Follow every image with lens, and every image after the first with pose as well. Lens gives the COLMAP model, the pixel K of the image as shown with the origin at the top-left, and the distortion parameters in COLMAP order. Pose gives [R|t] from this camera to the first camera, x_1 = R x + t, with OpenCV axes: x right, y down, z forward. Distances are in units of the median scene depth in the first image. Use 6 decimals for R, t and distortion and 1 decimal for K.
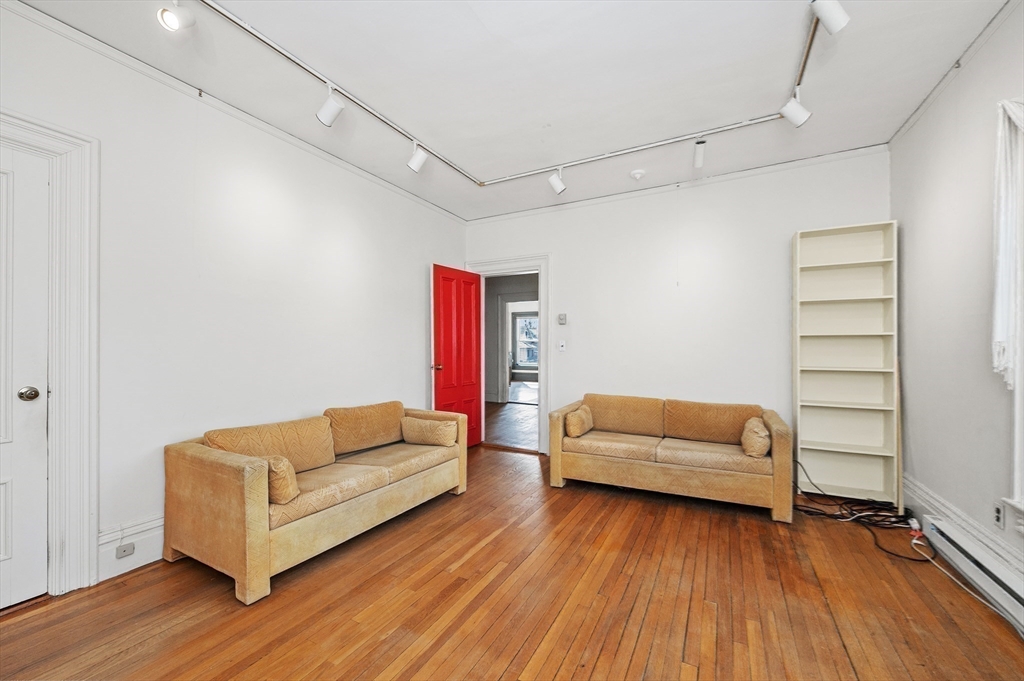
lens RADIAL K [[412.1, 0, 510.5], [0, 412.1, 344.2], [0, 0, 1]] dist [-0.008363, -0.000367]
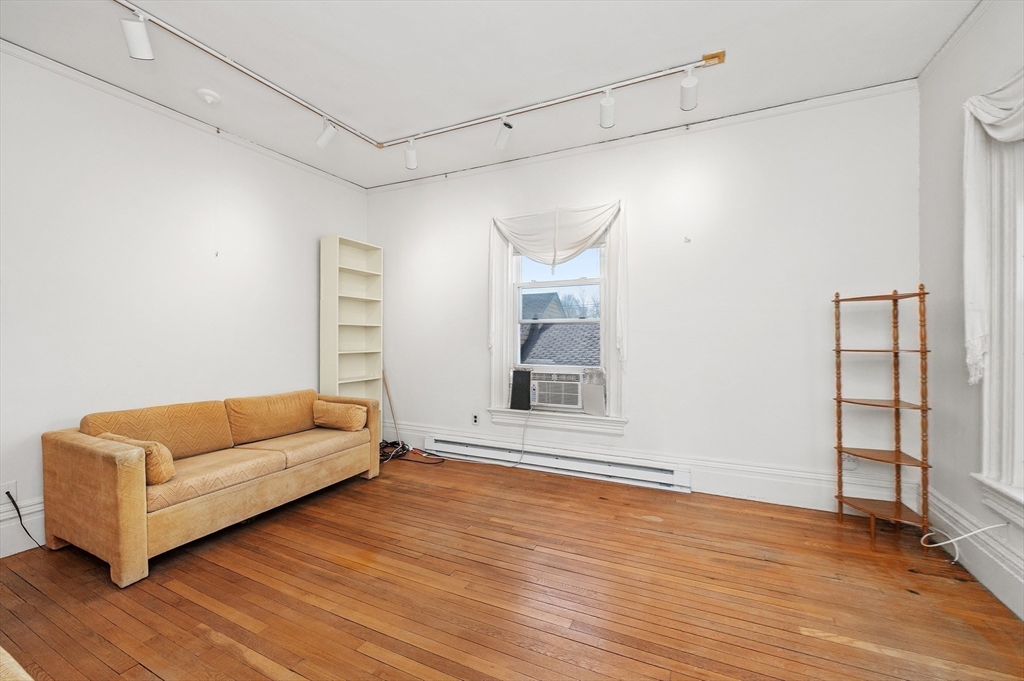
lens RADIAL K [[412.1, 0, 511.9], [0, 412.1, 340.3], [0, 0, 1]] dist [-0.008363, -0.000367]
pose [[-0.043895, -0.007627, 0.999007, -0.579503], [-0.008599, 0.999937, 0.007256, 0.012533], [-0.998999, -0.008272, -0.043958, 0.645495]]
